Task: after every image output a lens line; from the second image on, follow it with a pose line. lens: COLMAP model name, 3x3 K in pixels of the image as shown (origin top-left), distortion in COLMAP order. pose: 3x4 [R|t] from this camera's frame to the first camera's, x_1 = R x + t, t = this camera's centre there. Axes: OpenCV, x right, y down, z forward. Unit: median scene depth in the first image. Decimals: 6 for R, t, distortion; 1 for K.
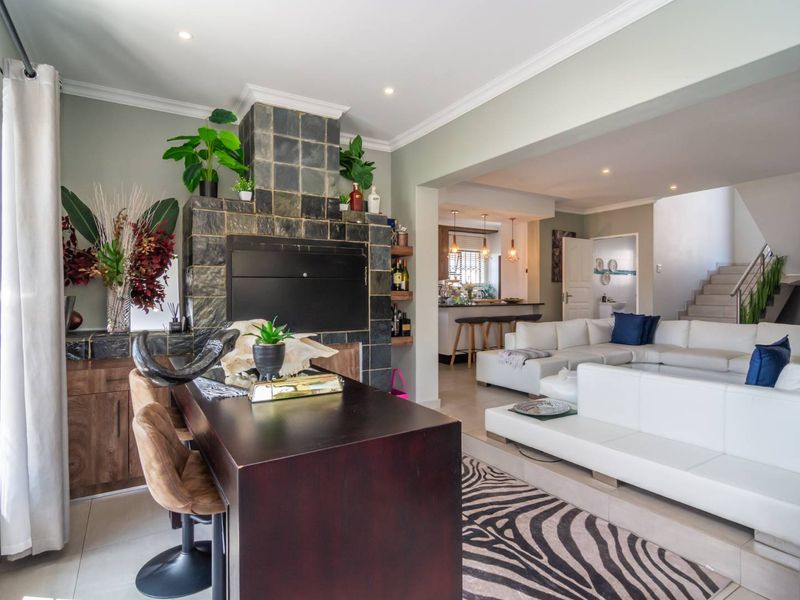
lens RADIAL K [[446.3, 0, 383.9], [0, 446.3, 290.9], [0, 0, 1]] dist [0.000251, 0.000246]
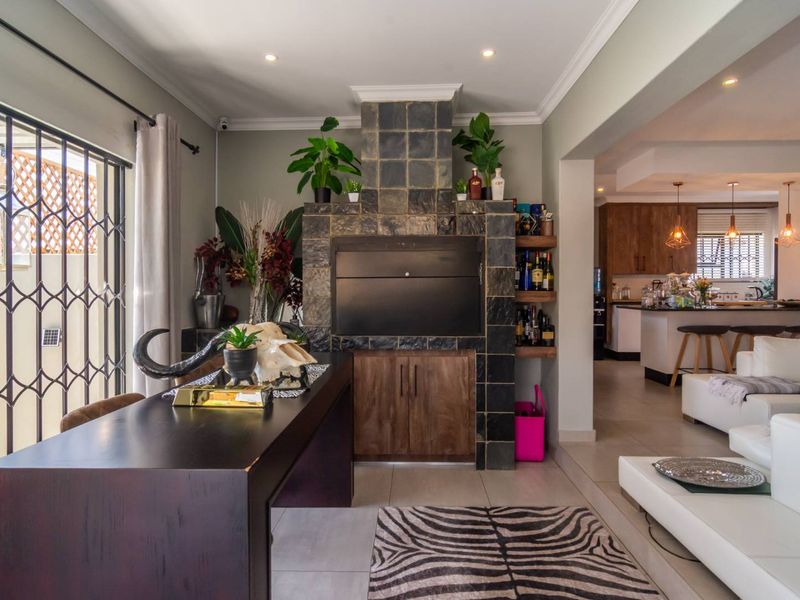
lens RADIAL K [[446.3, 0, 383.9], [0, 446.3, 290.9], [0, 0, 1]] dist [0.000251, 0.000246]
pose [[0.836005, 0.002856, -0.548714, 0.282782], [0.002320, 0.999959, 0.008739, -0.008955], [0.548717, -0.008579, 0.835964, 0.175109]]
